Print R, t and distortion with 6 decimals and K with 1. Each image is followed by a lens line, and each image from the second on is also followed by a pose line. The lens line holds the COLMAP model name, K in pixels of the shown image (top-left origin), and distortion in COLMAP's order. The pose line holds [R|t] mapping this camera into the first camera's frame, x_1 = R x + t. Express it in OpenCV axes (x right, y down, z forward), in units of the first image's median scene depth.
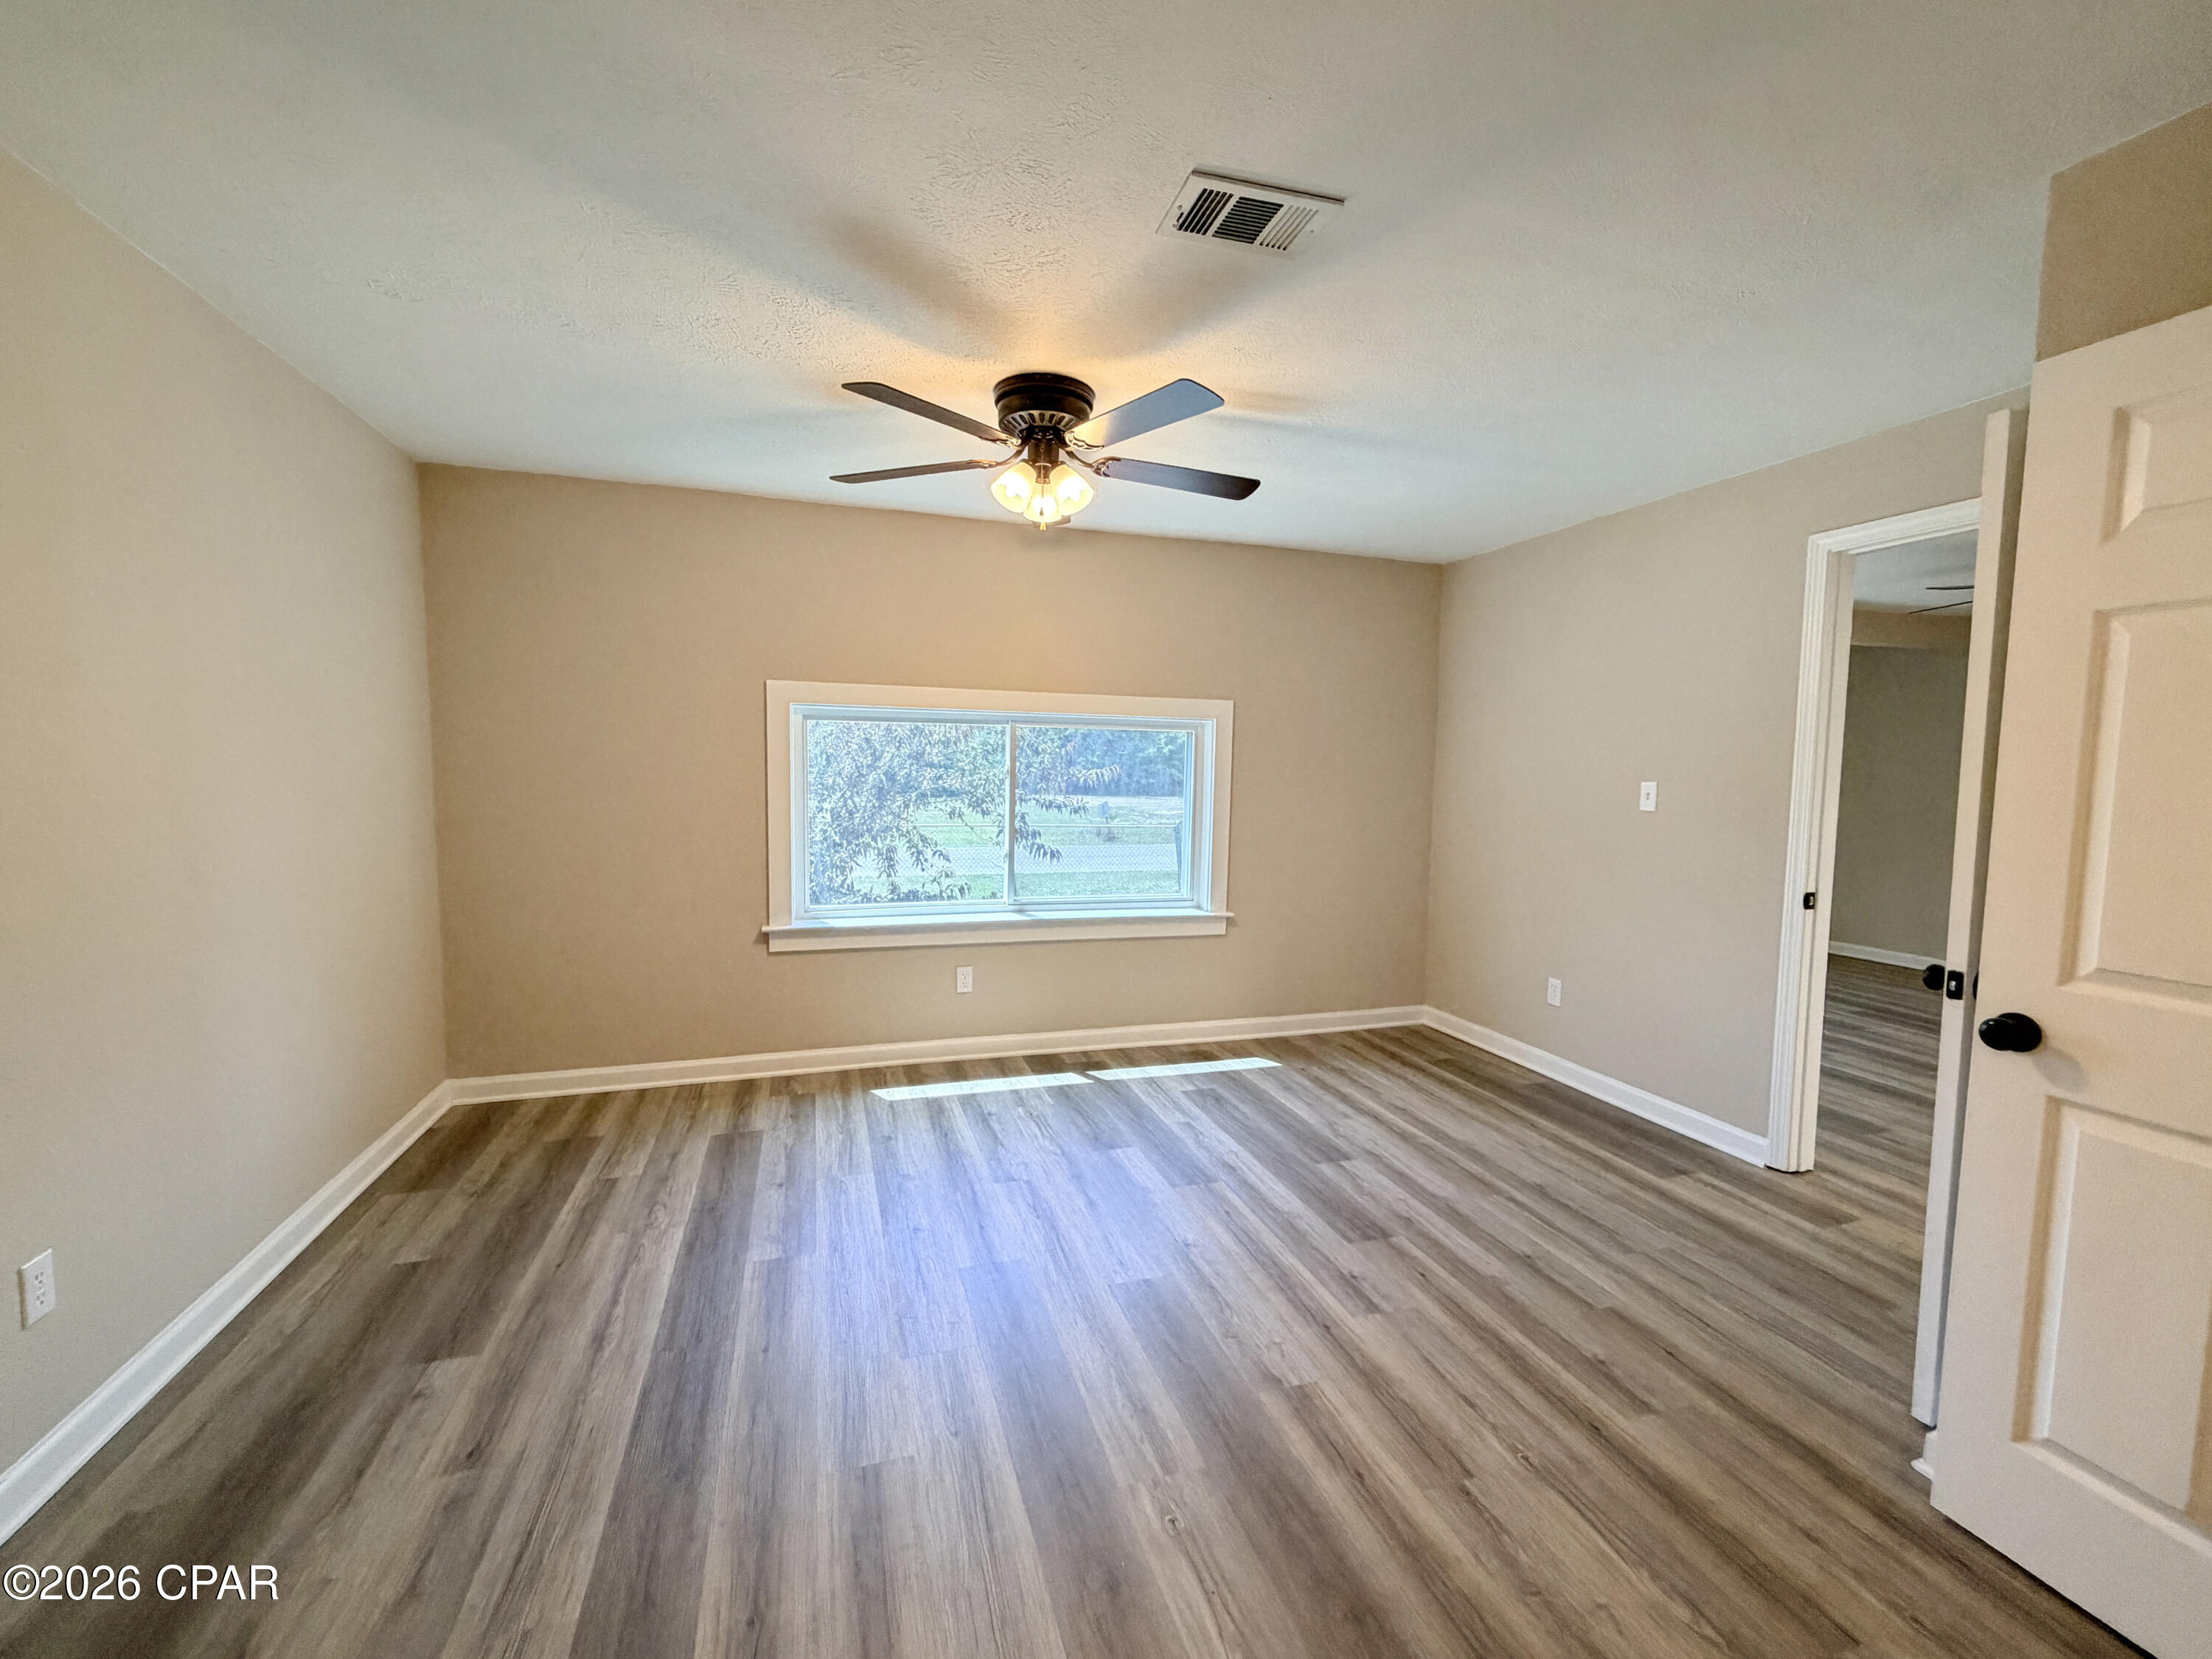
lens RADIAL K [[914.3, 0, 1097.3], [0, 914.3, 835.7], [0, 0, 1]] dist [-0.001262, -0.000029]
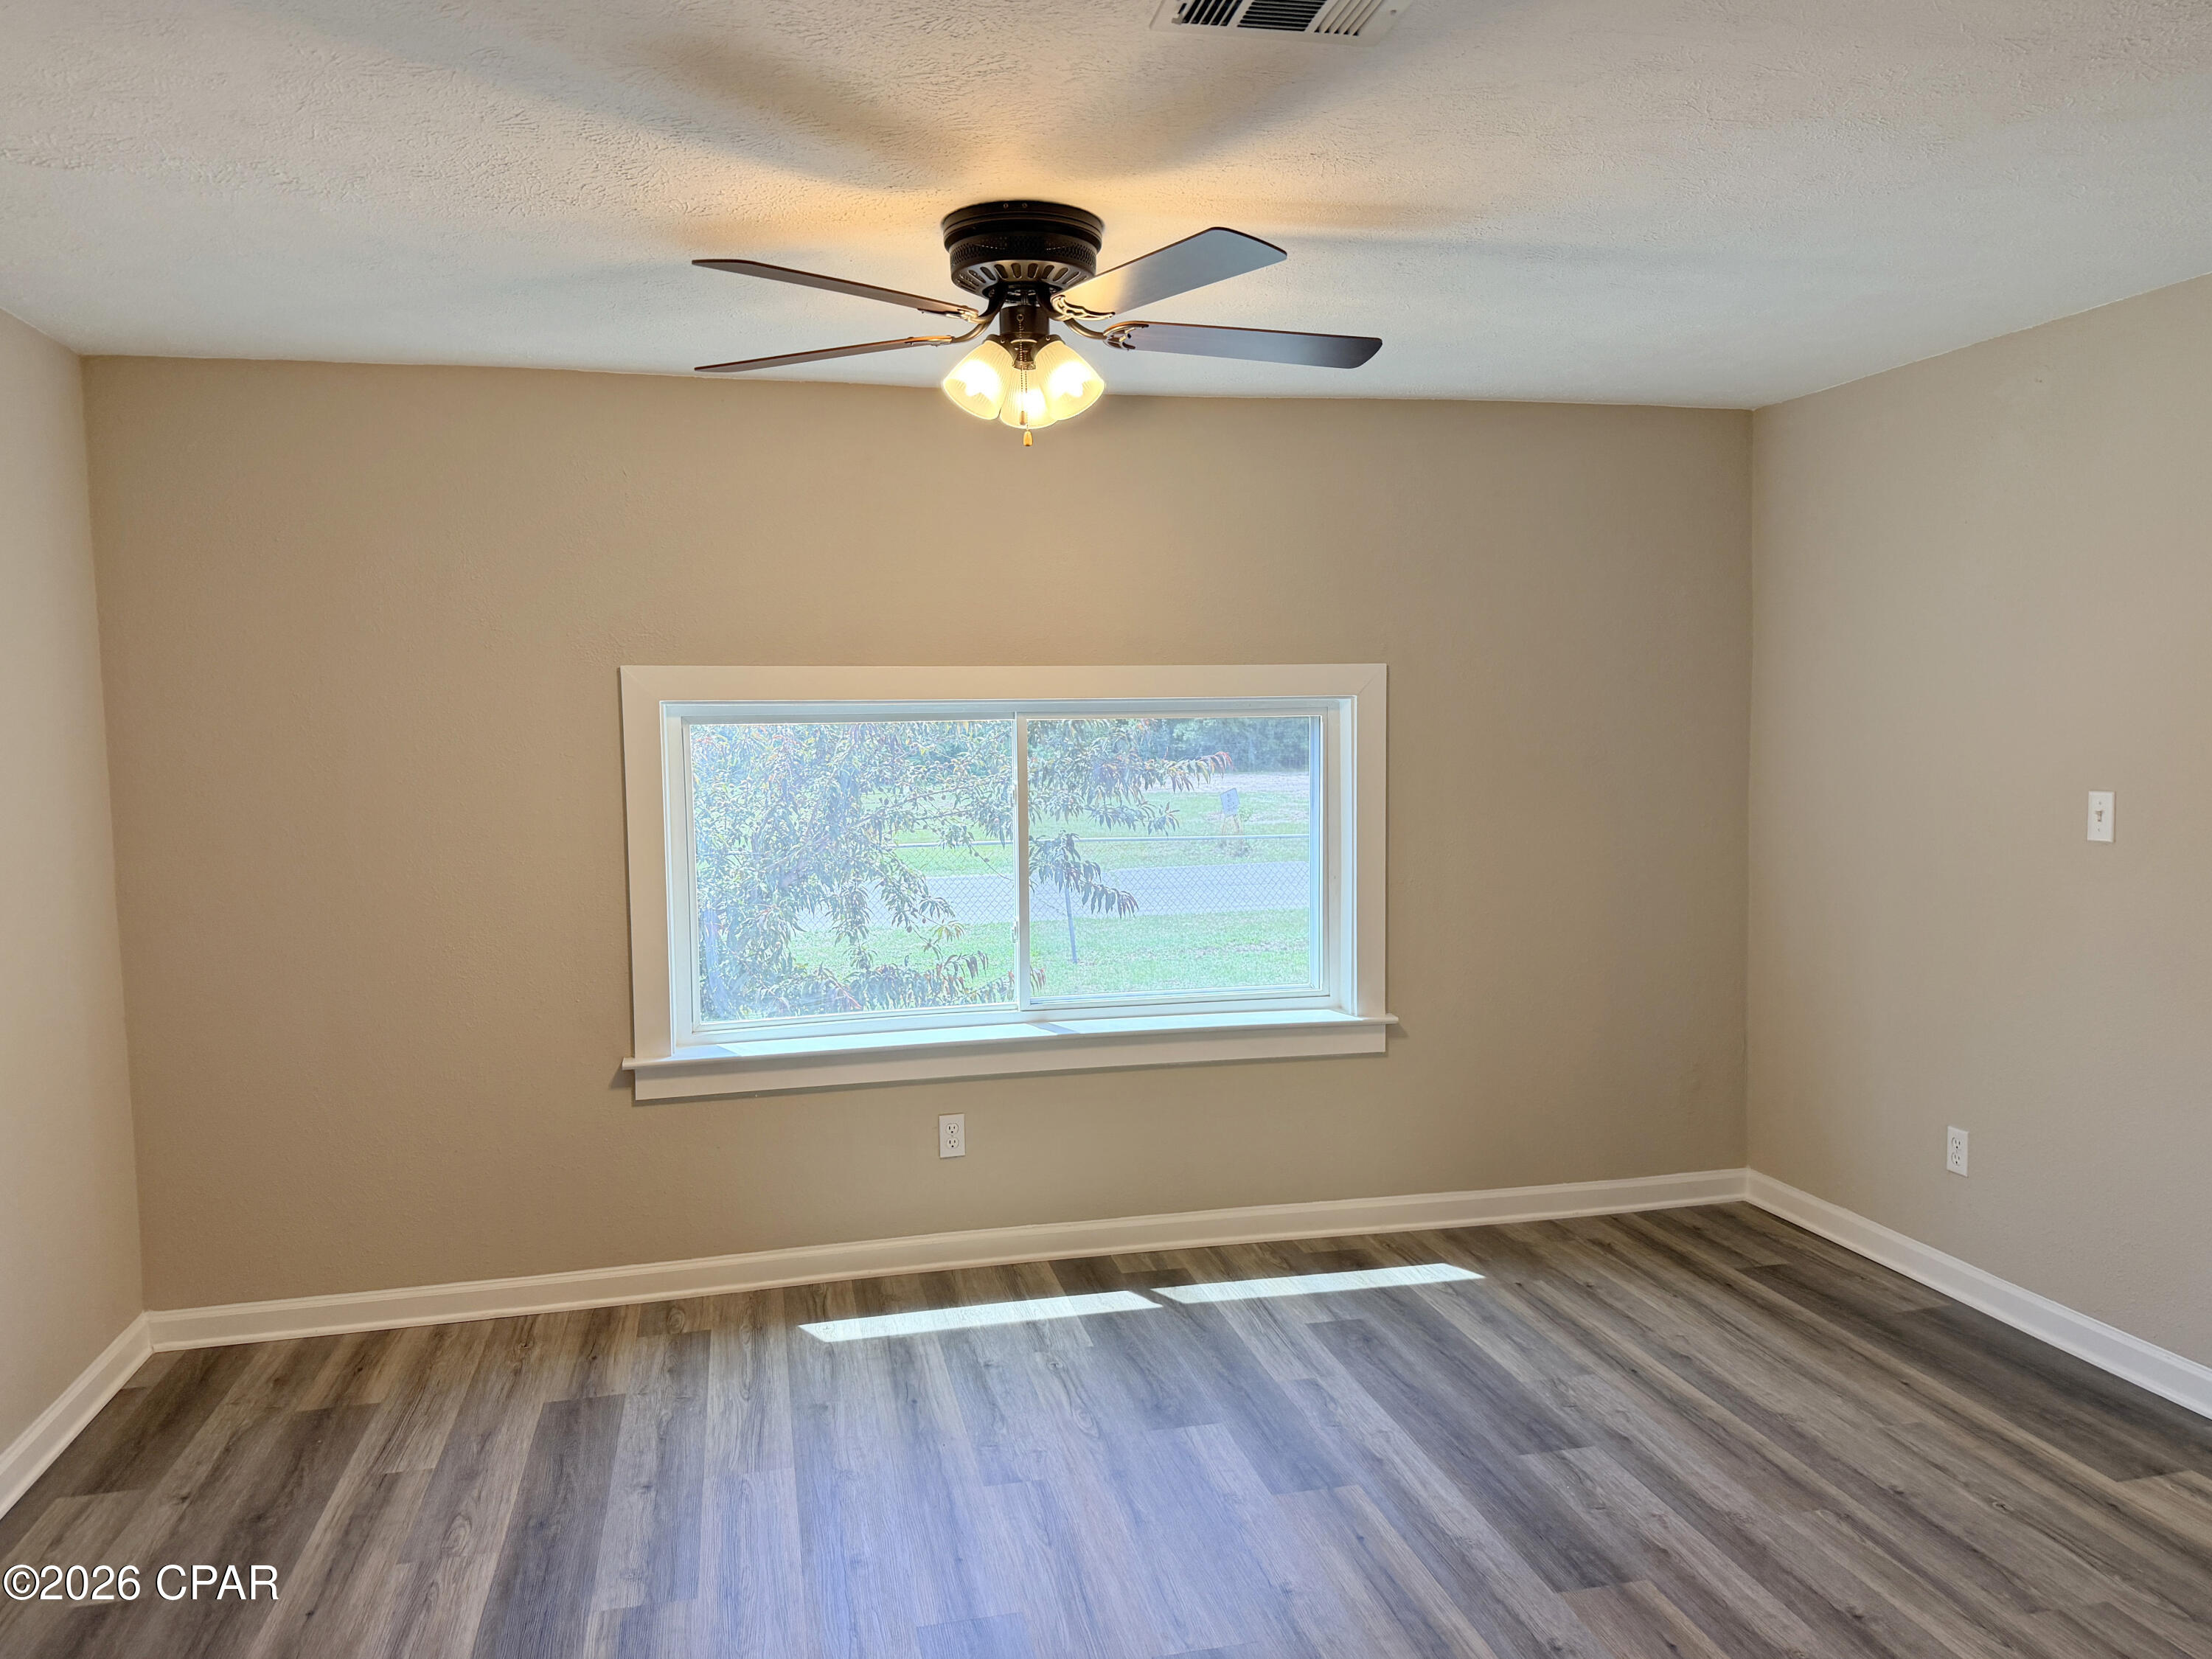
lens RADIAL K [[1589.3, 0, 1106.0], [0, 1589.3, 829.5], [0, 0, 1]] dist [0.073085, -0.124211]
pose [[0.996596, -0.026472, -0.078073, 0.057717], [0.025915, 0.999631, -0.008140, -0.046263], [0.078260, 0.006089, 0.996914, -0.069971]]
